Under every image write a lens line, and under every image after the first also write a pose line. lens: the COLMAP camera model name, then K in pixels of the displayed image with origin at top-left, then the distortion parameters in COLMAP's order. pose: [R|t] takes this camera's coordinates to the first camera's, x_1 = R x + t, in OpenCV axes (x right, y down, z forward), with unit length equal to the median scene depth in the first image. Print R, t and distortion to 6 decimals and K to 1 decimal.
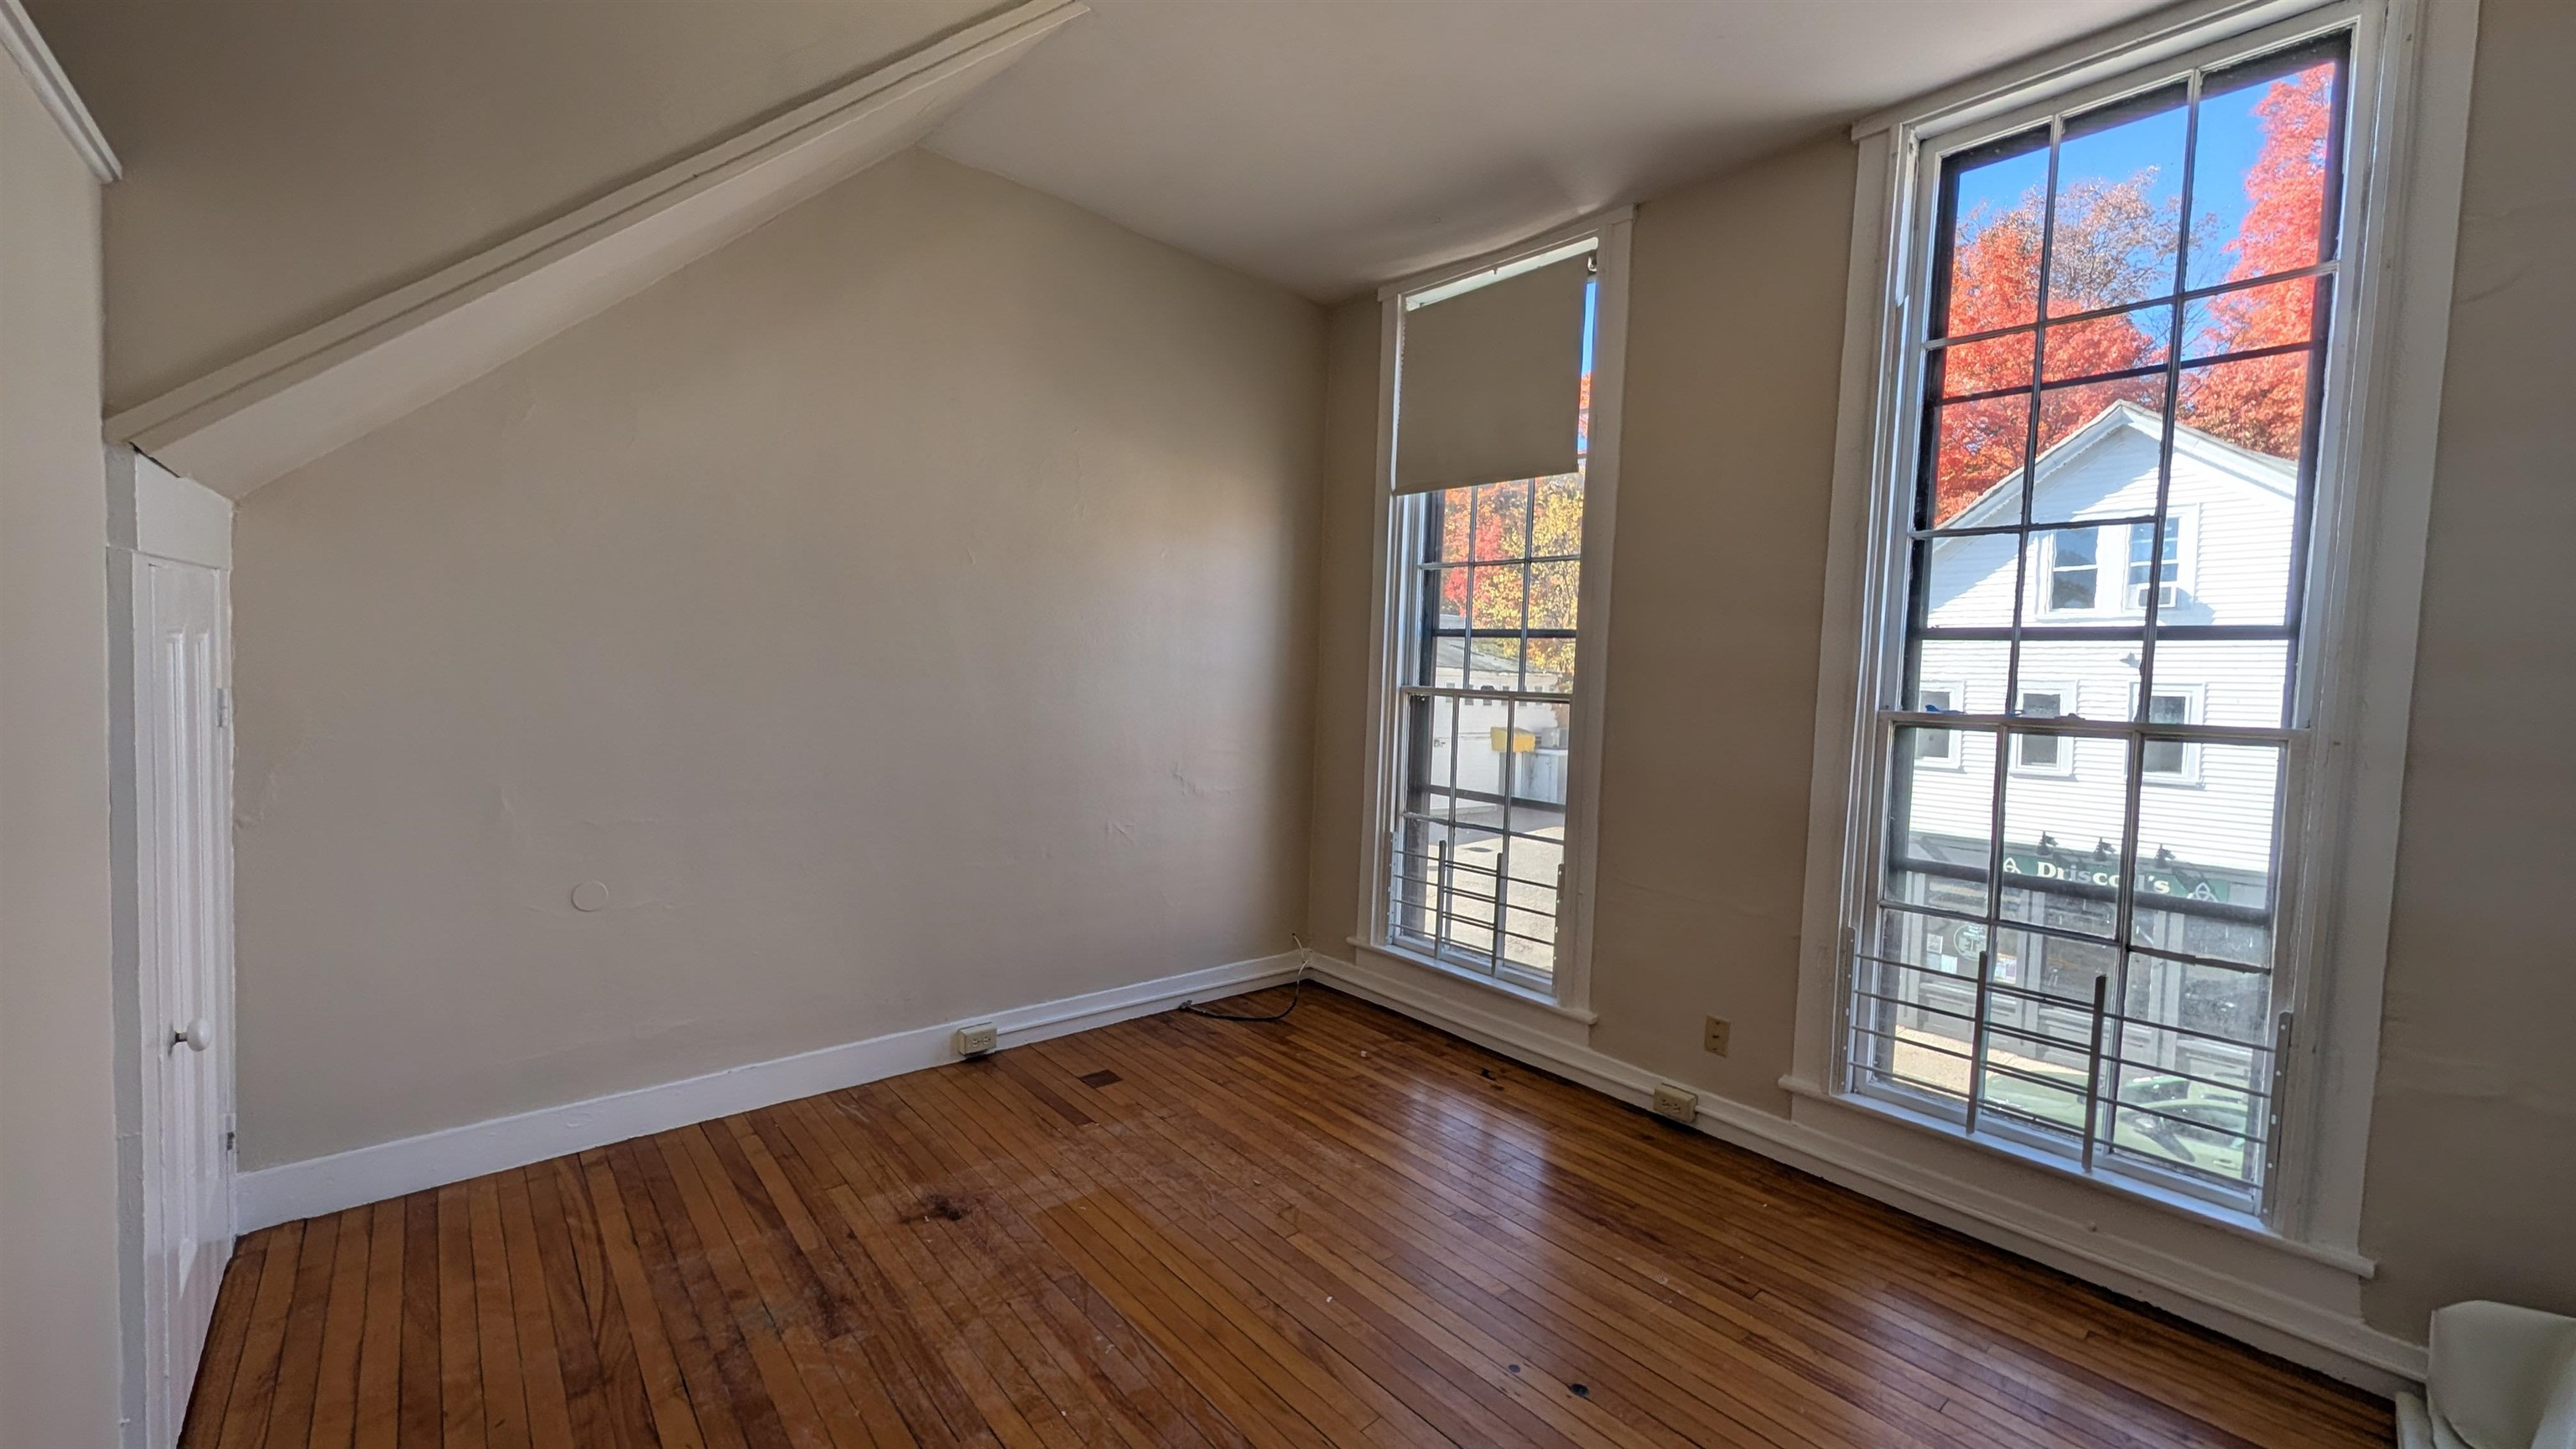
lens RADIAL K [[986.5, 0, 1289.9], [0, 986.5, 720.0], [0, 0, 1]] dist [0.000409, -0.000071]
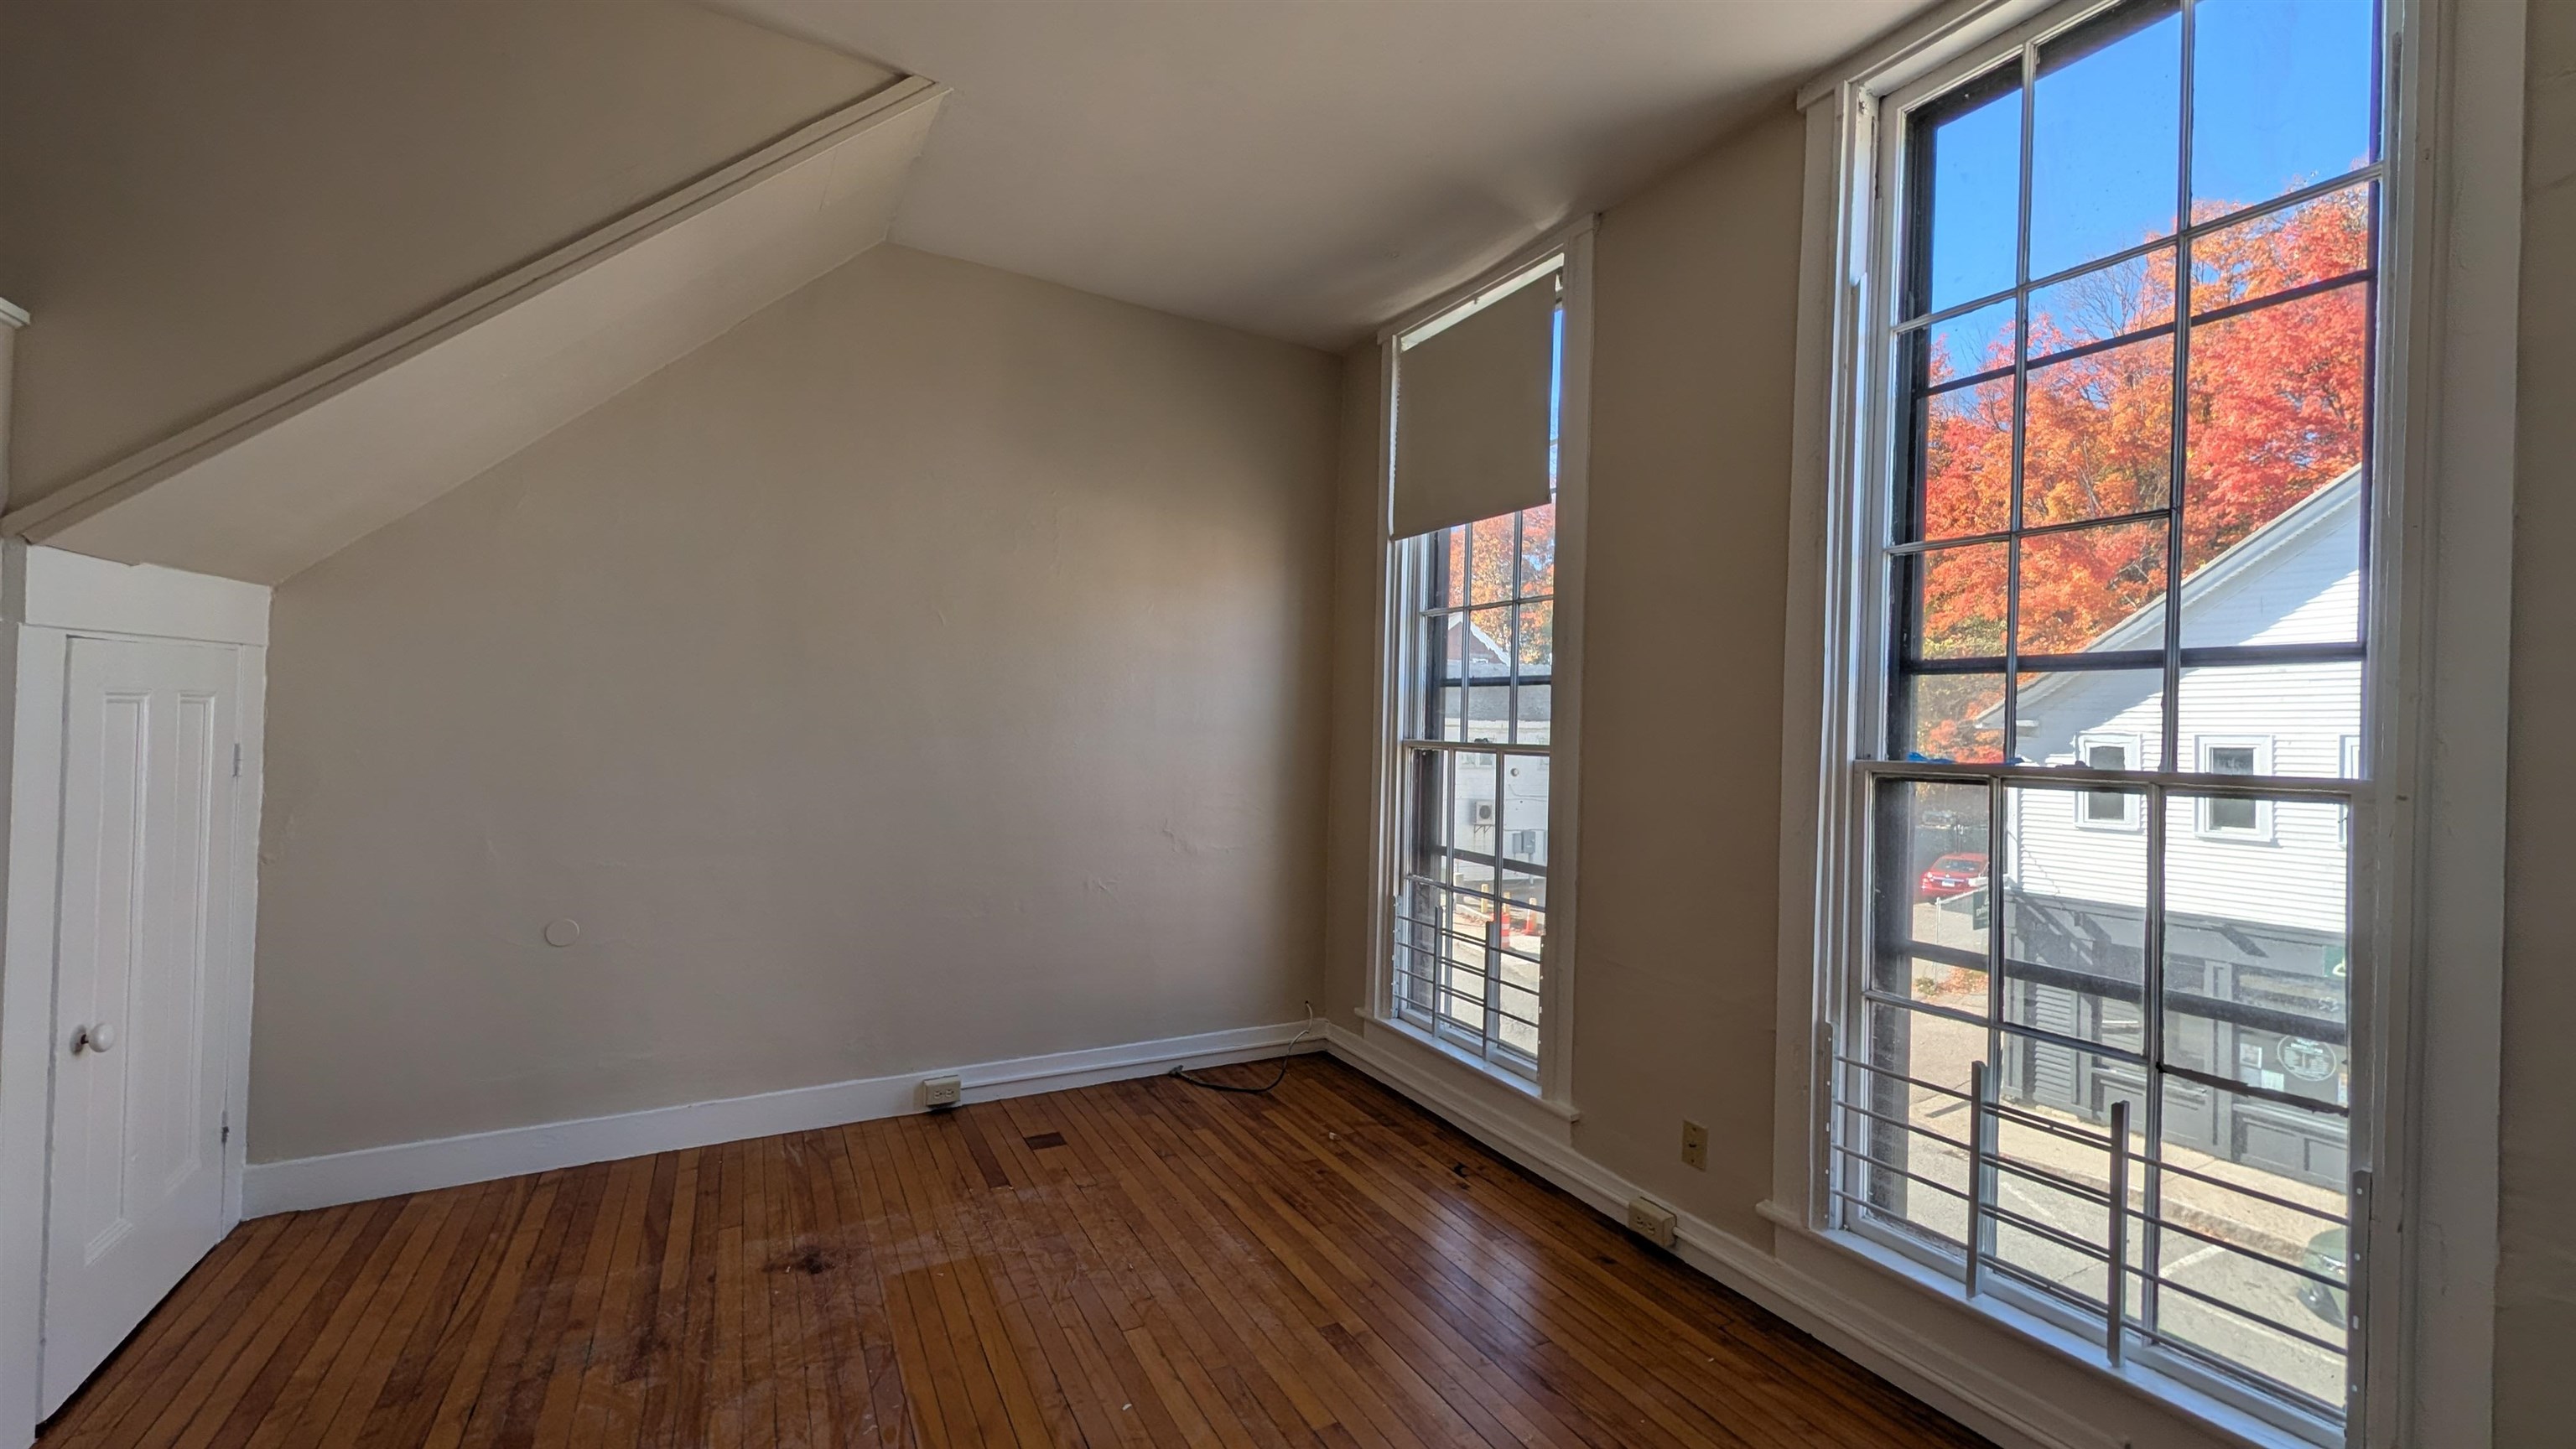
lens RADIAL K [[986.5, 0, 1289.9], [0, 986.5, 720.0], [0, 0, 1]] dist [0.000409, -0.000071]
pose [[0.977372, -0.012394, -0.211164, 0.256047], [-0.001072, 0.997979, -0.063535, 0.008411], [0.211525, 0.062323, 0.975384, 0.069522]]
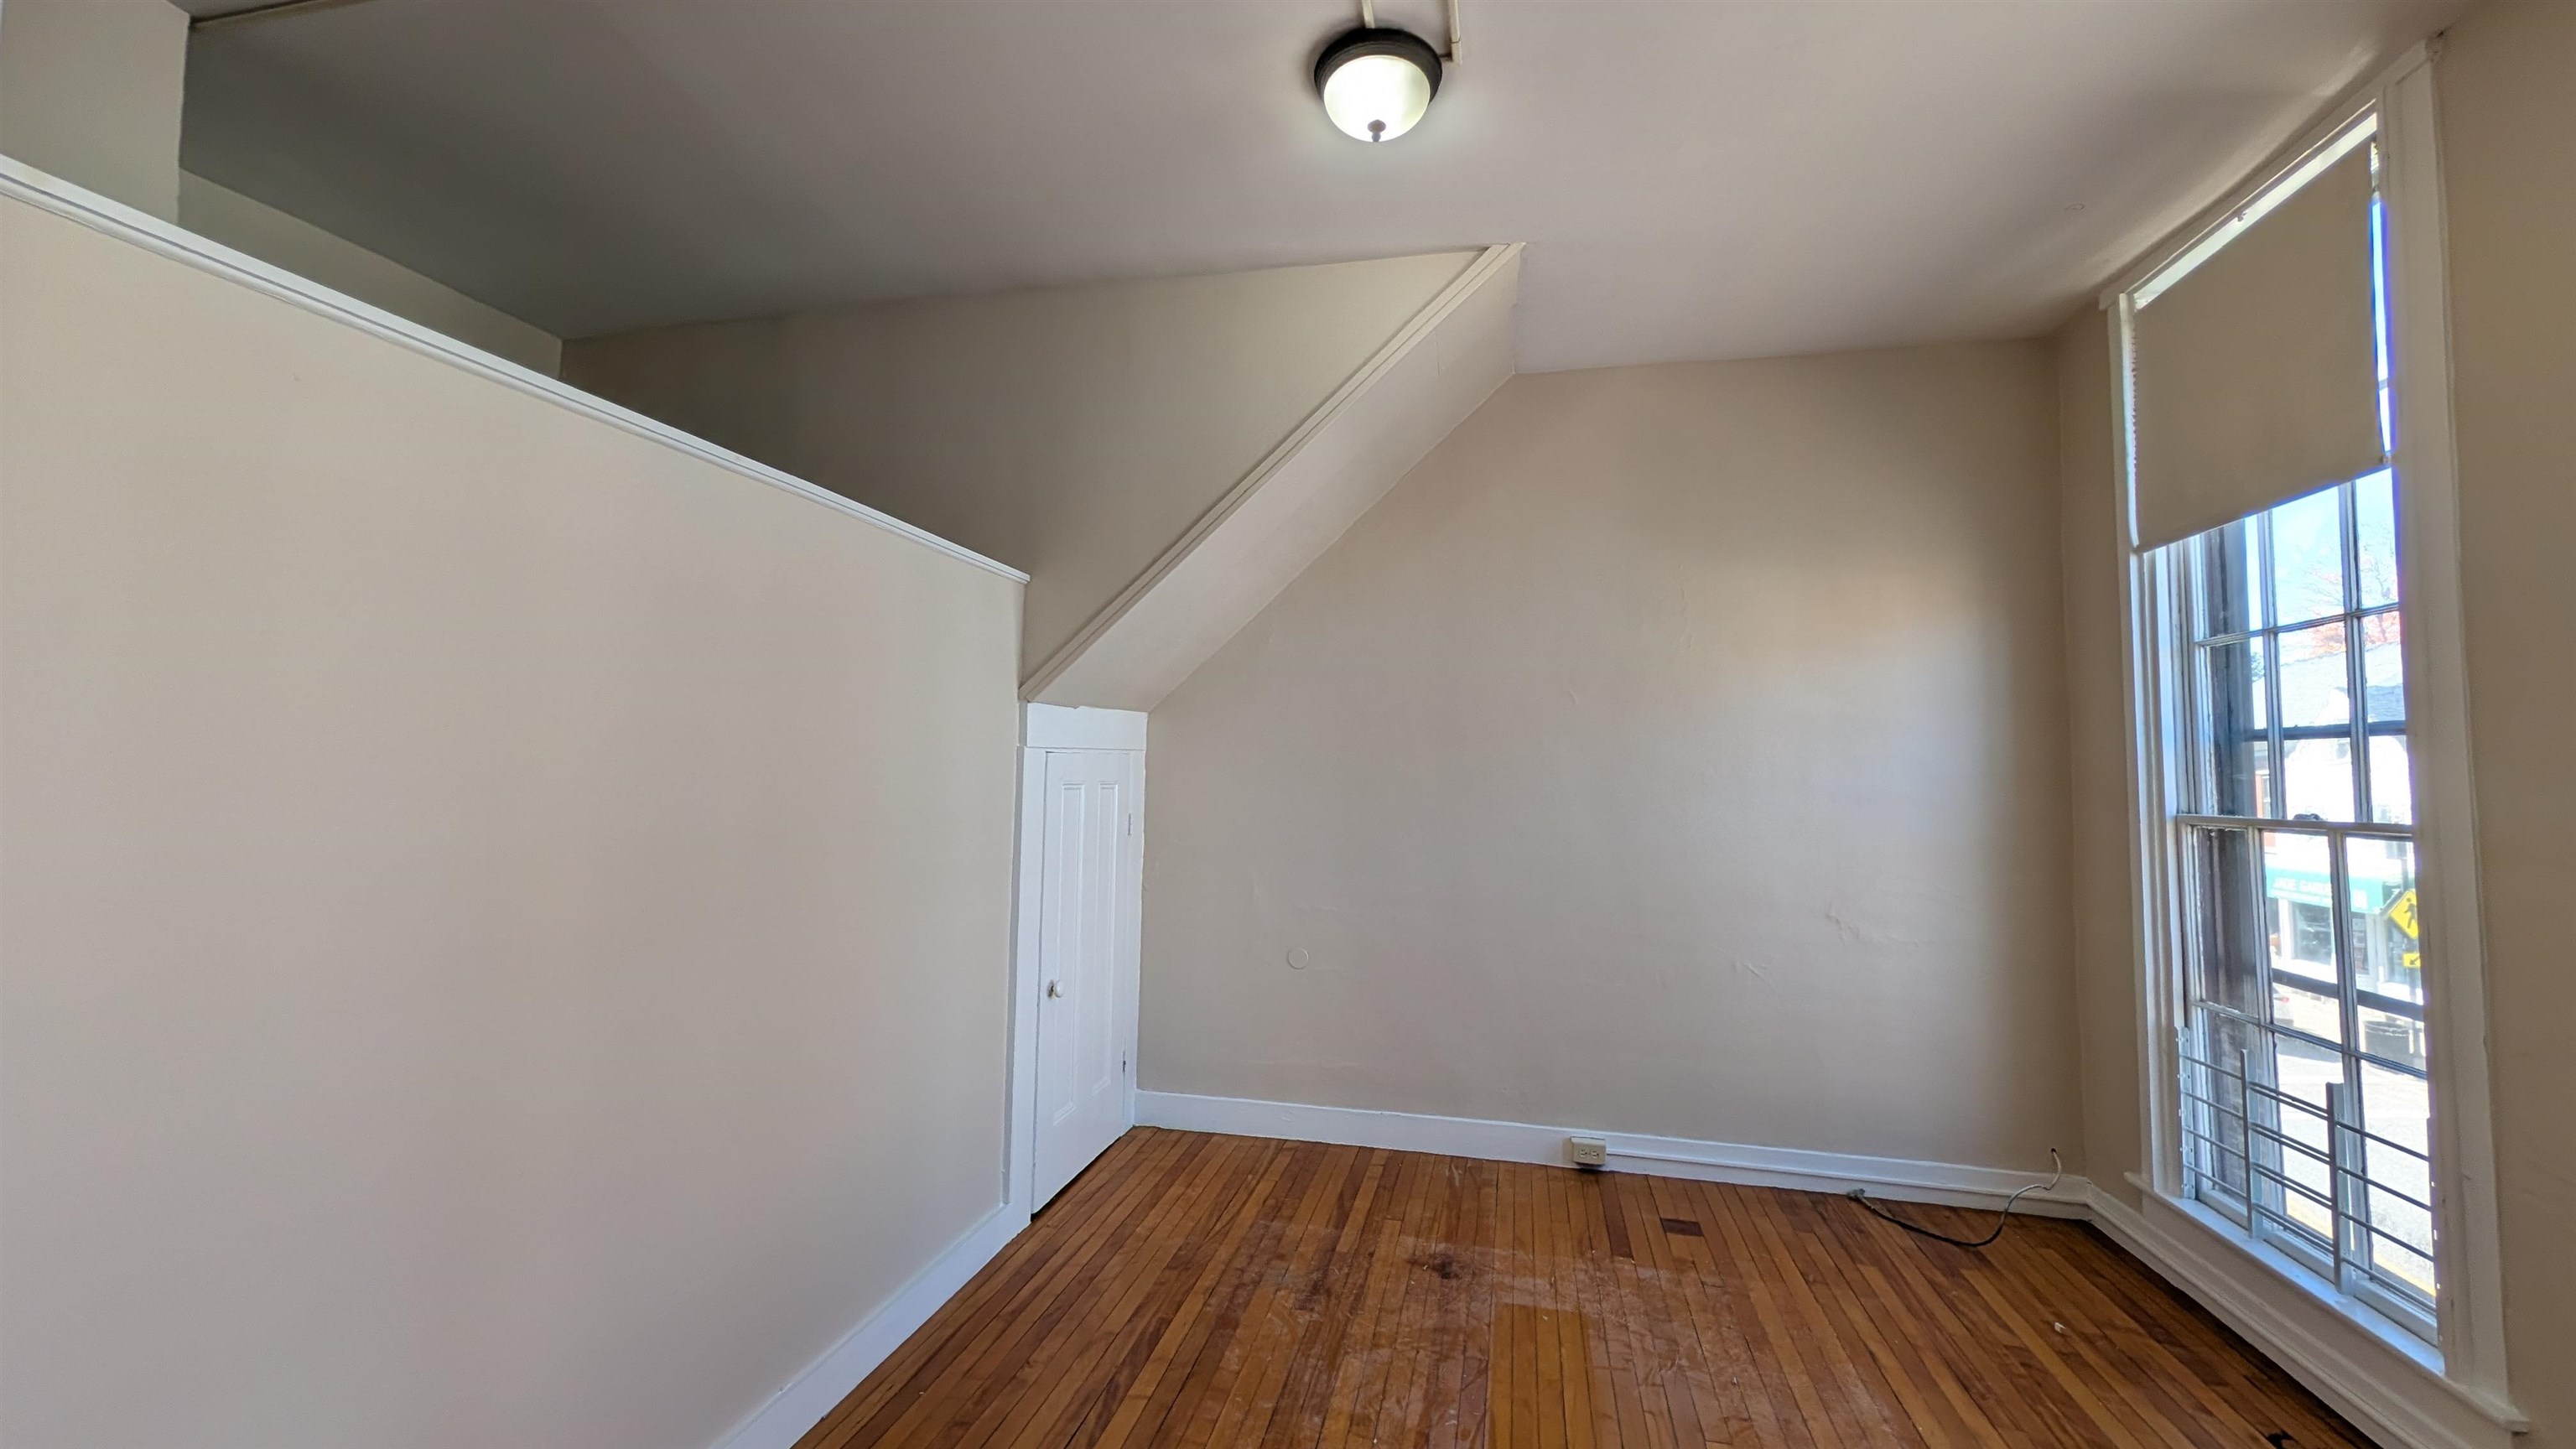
lens RADIAL K [[986.5, 0, 1289.9], [0, 986.5, 720.0], [0, 0, 1]] dist [0.000409, -0.000071]
pose [[0.583096, -0.079177, -0.808536, 0.394519], [-0.032759, 0.992138, -0.120782, 0.005037], [0.811743, 0.096914, 0.575918, 0.095953]]
